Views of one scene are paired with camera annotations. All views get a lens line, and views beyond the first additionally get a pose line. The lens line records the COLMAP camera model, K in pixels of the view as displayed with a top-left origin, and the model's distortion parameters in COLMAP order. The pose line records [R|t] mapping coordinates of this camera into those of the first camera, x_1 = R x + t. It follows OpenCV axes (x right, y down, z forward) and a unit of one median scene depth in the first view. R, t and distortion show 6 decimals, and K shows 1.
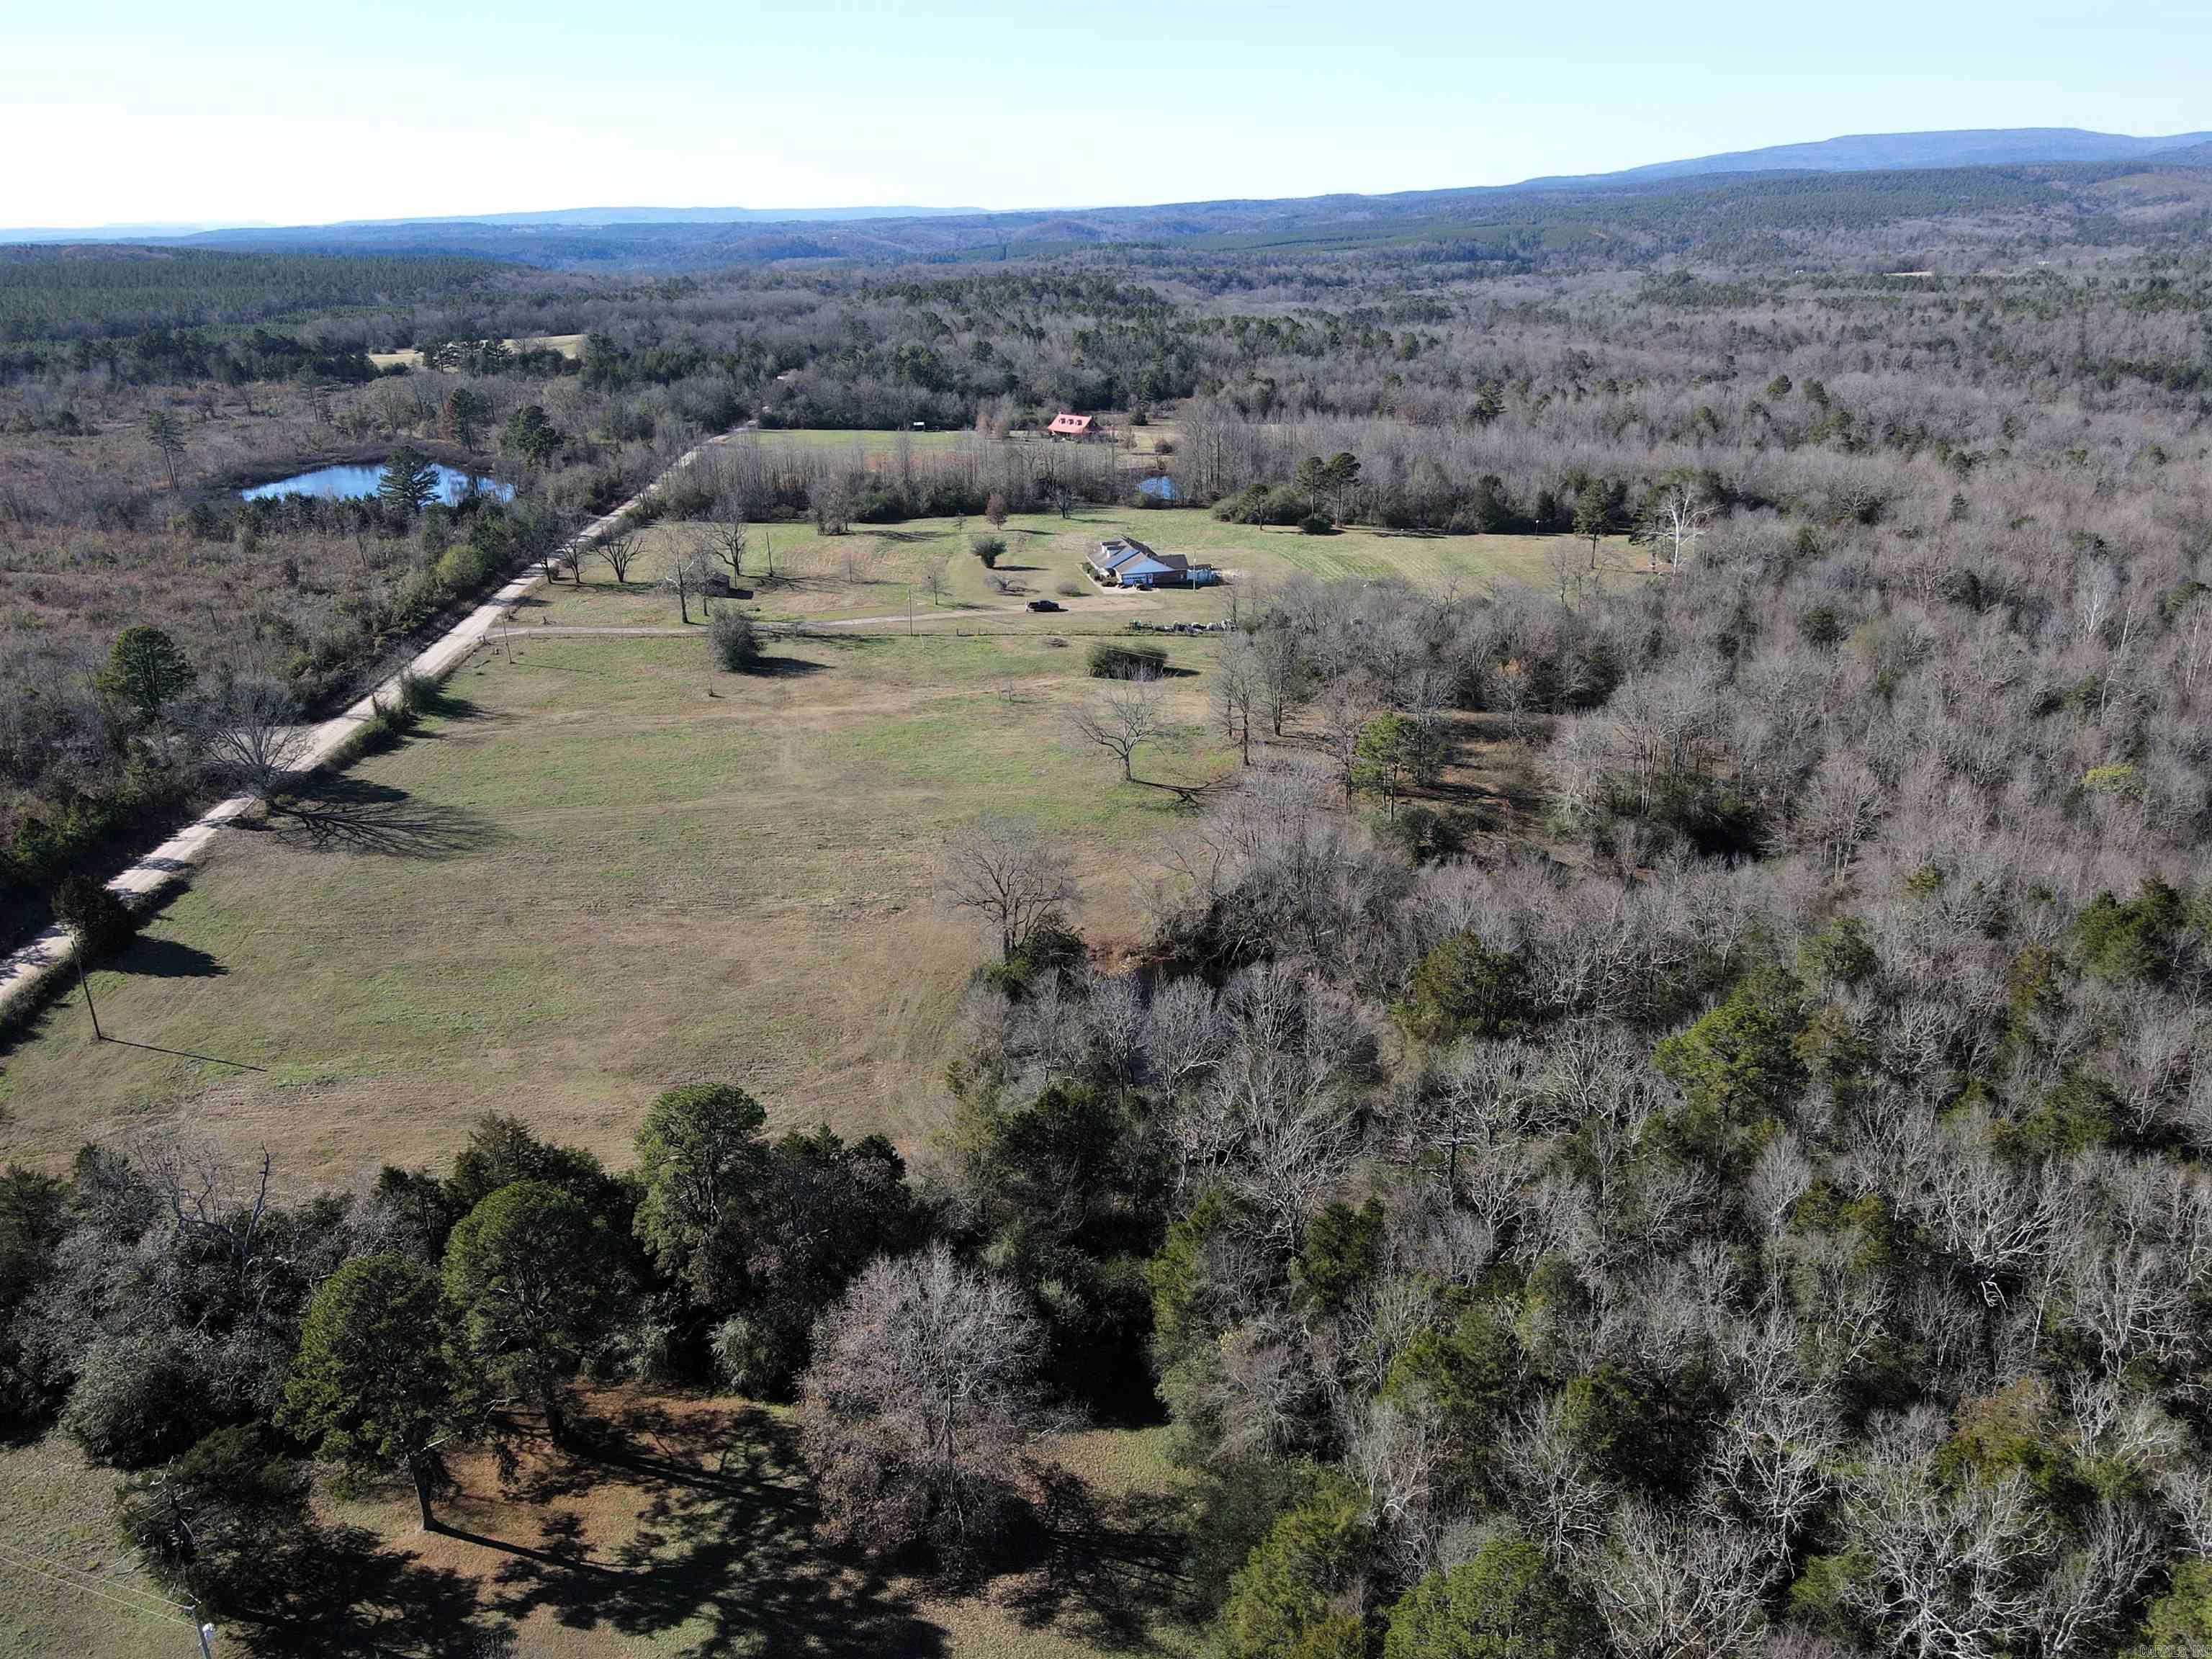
lens RADIAL K [[1619.5, 0, 1106.0], [0, 1619.5, 829.5], [0, 0, 1]] dist [0.004142, 0.007479]
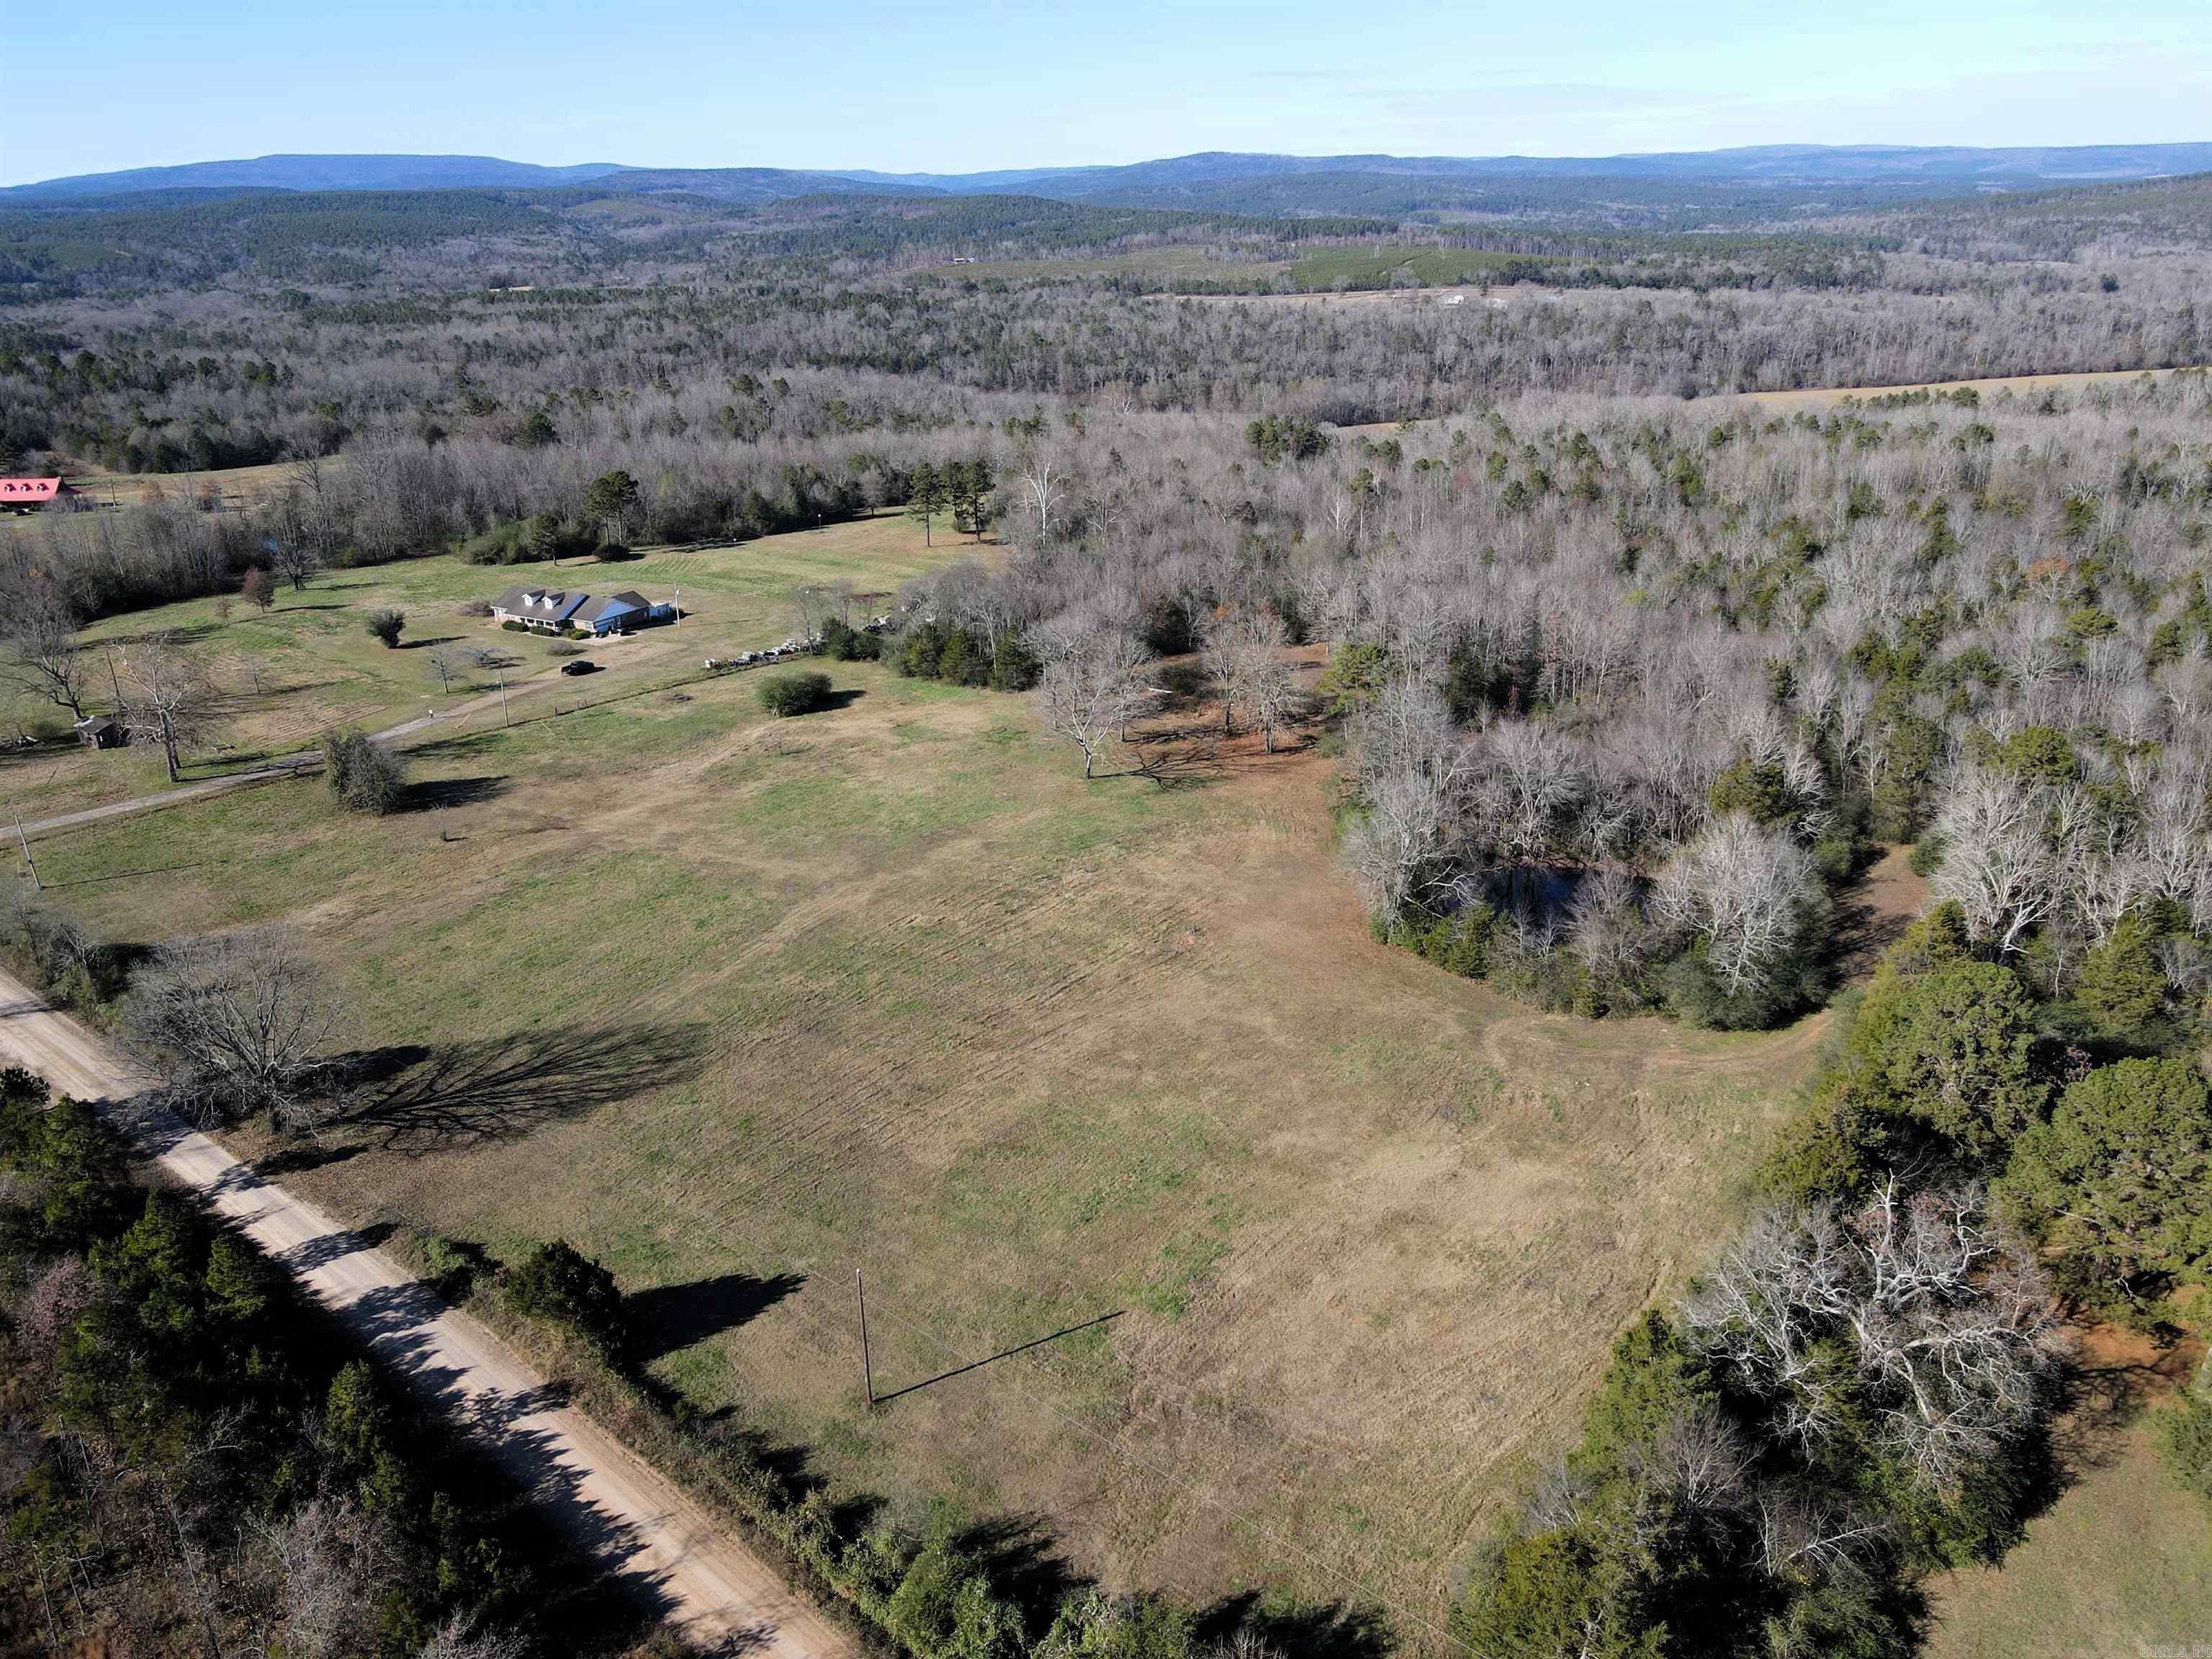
lens RADIAL K [[1619.5, 0, 1106.0], [0, 1619.5, 829.5], [0, 0, 1]] dist [0.004142, 0.007479]
pose [[0.646019, -0.262350, 0.716821, -0.386924], [0.270821, 0.956765, 0.106095, -0.056565], [-0.713663, 0.125591, 0.689139, 0.176909]]
